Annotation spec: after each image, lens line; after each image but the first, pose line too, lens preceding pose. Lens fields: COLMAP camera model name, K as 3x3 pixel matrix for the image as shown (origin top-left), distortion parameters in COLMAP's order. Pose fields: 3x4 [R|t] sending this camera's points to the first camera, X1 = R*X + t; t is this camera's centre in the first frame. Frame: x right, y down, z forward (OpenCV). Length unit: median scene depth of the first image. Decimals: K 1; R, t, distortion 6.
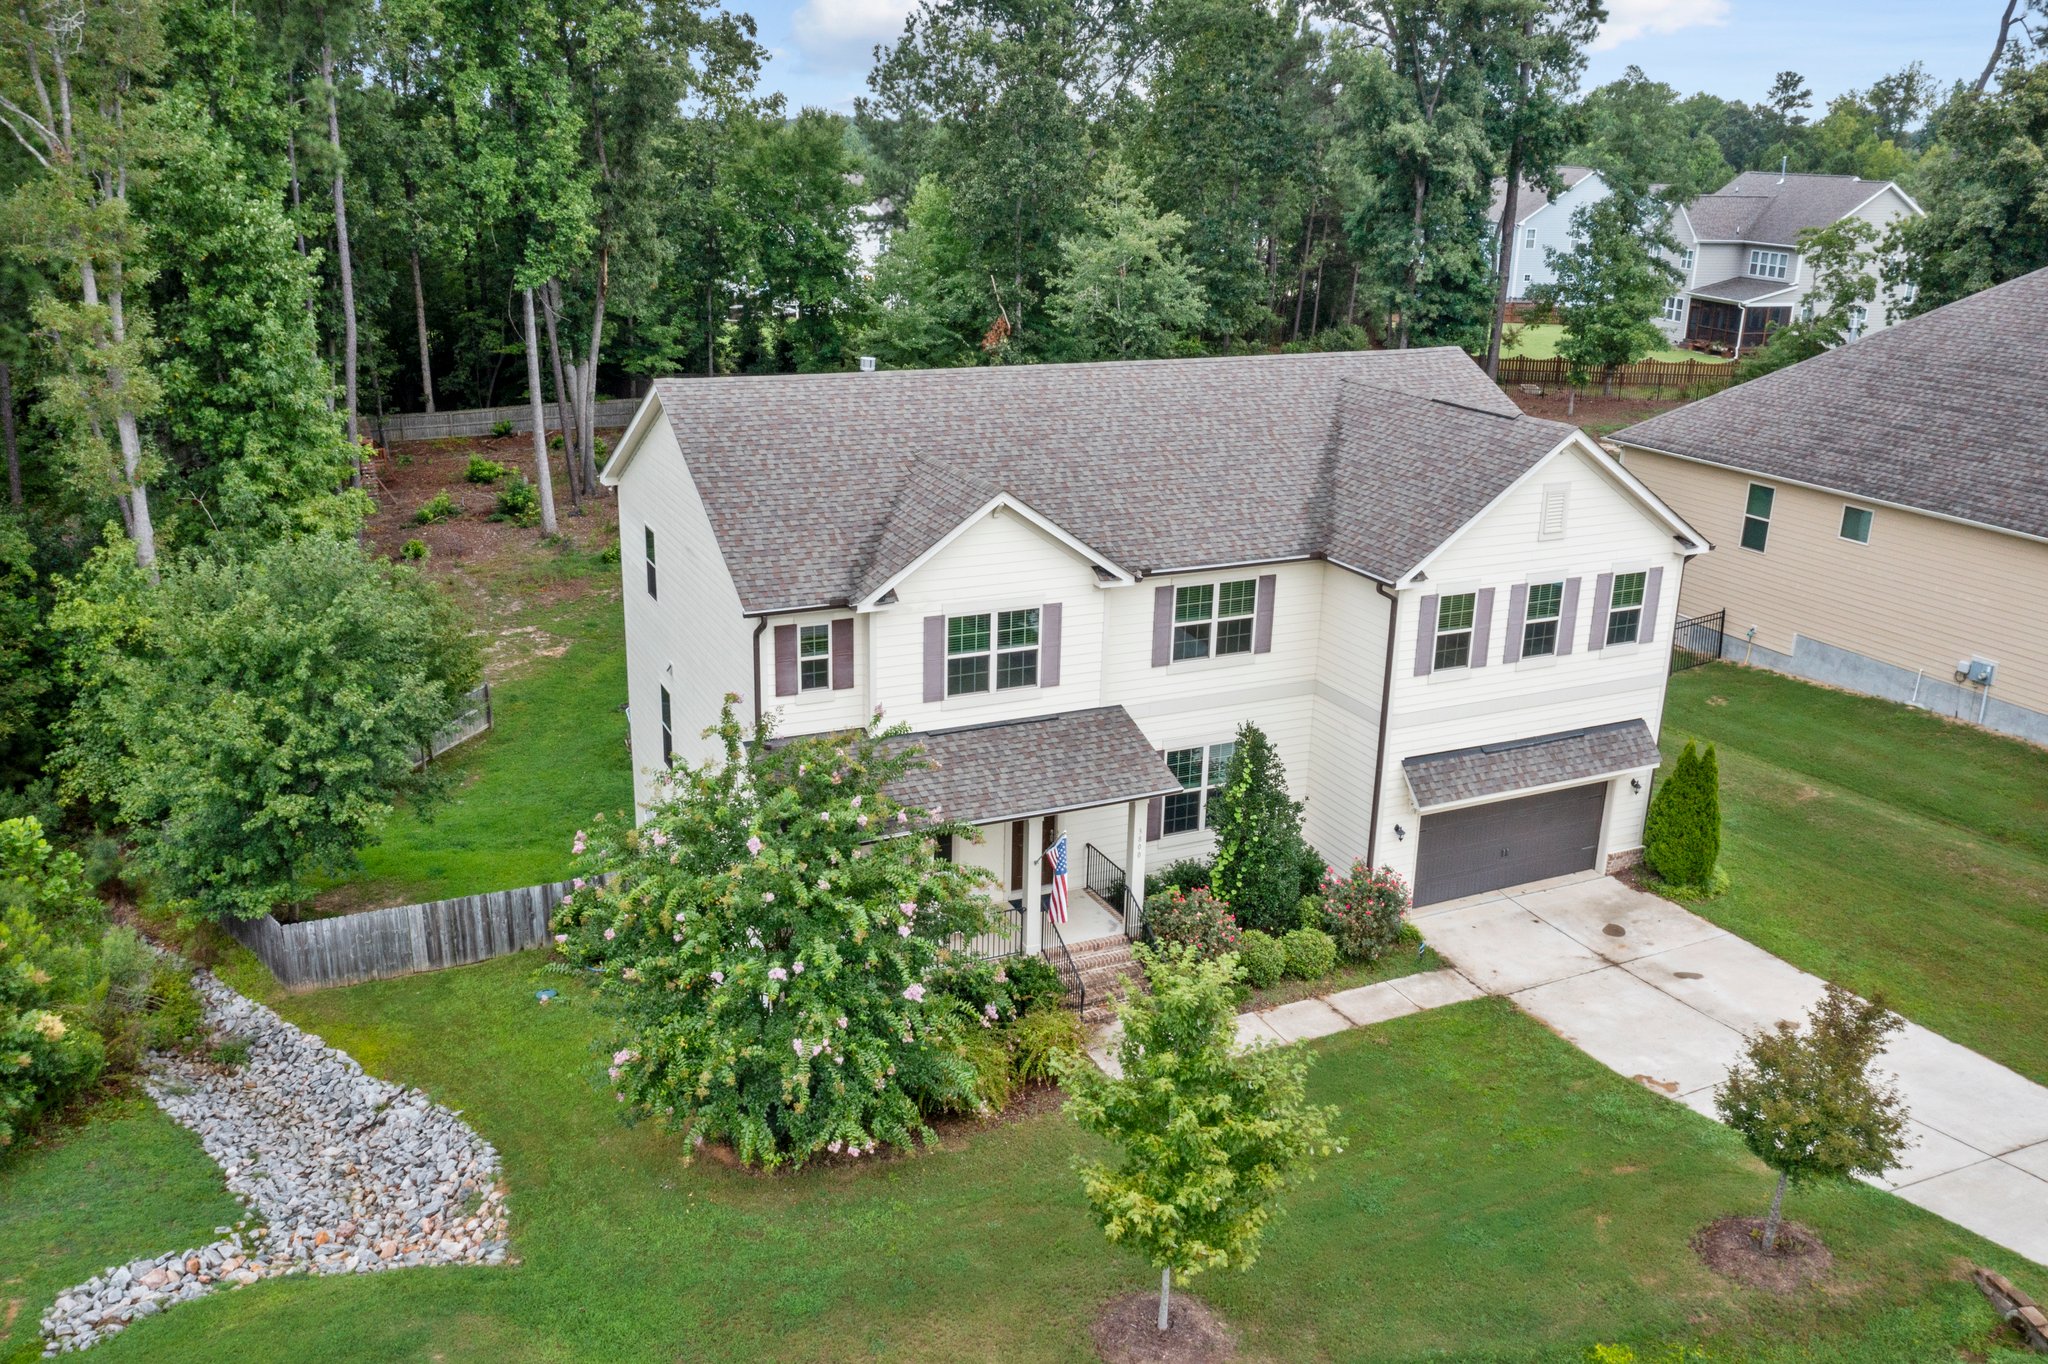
lens RADIAL K [[1669.8, 0, 1014.6], [0, 1669.8, 689.0], [0, 0, 1]] dist [-0.003003, 0.000368]
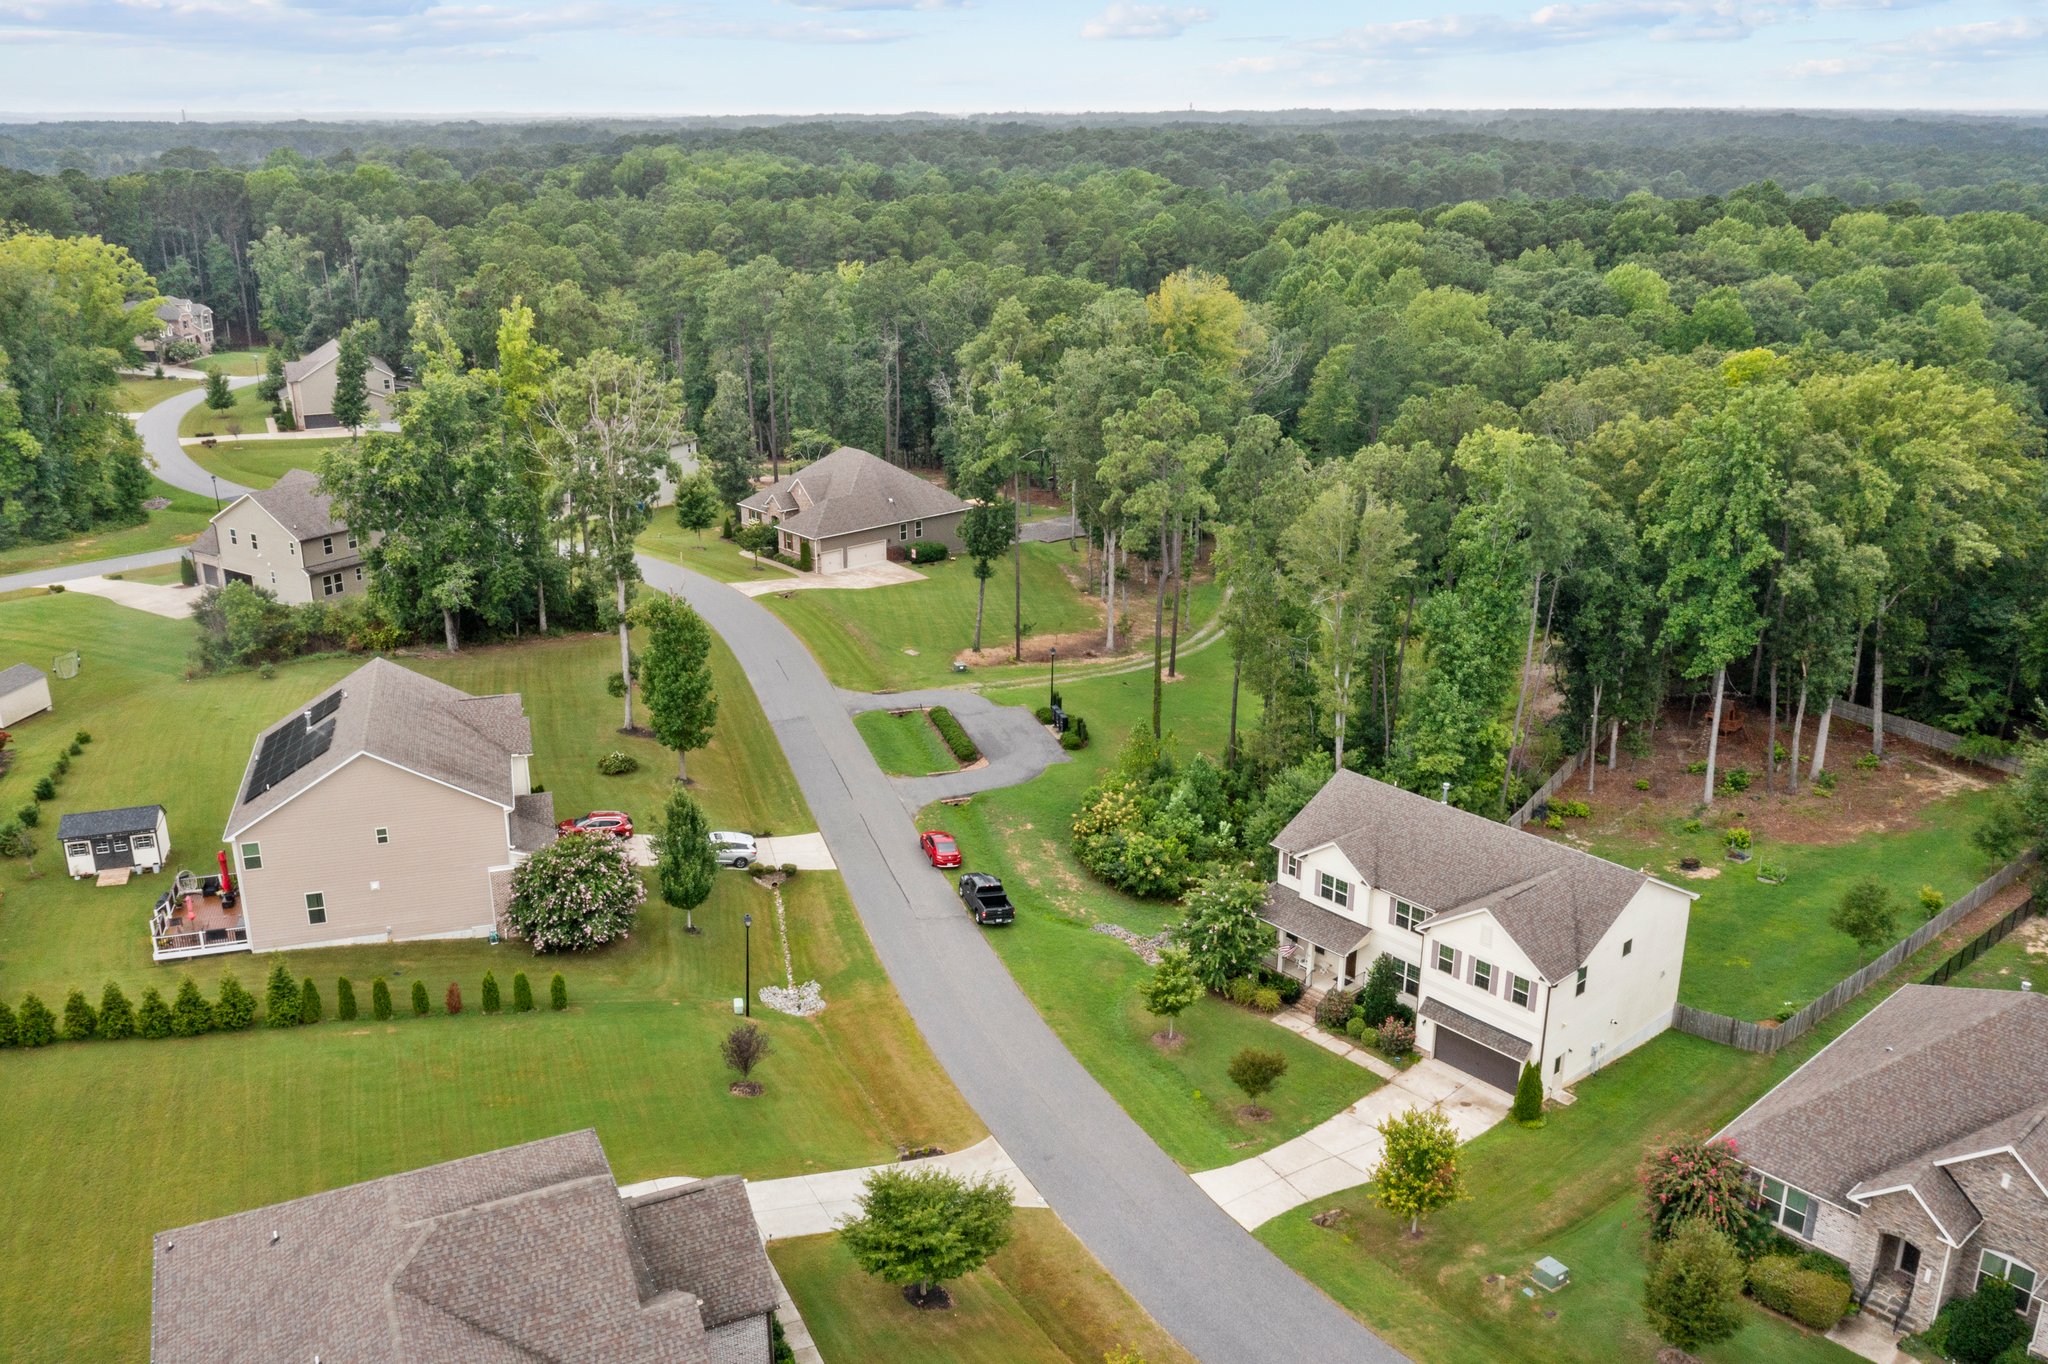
lens RADIAL K [[1605.3, 0, 1045.9], [0, 1605.3, 685.5], [0, 0, 1]] dist [-0.006062, 0.006537]
pose [[0.285819, 0.291456, -0.912886, 2.196019], [-0.299462, 0.932082, 0.203825, -0.739814], [0.910291, 0.215118, 0.353687, -0.545307]]
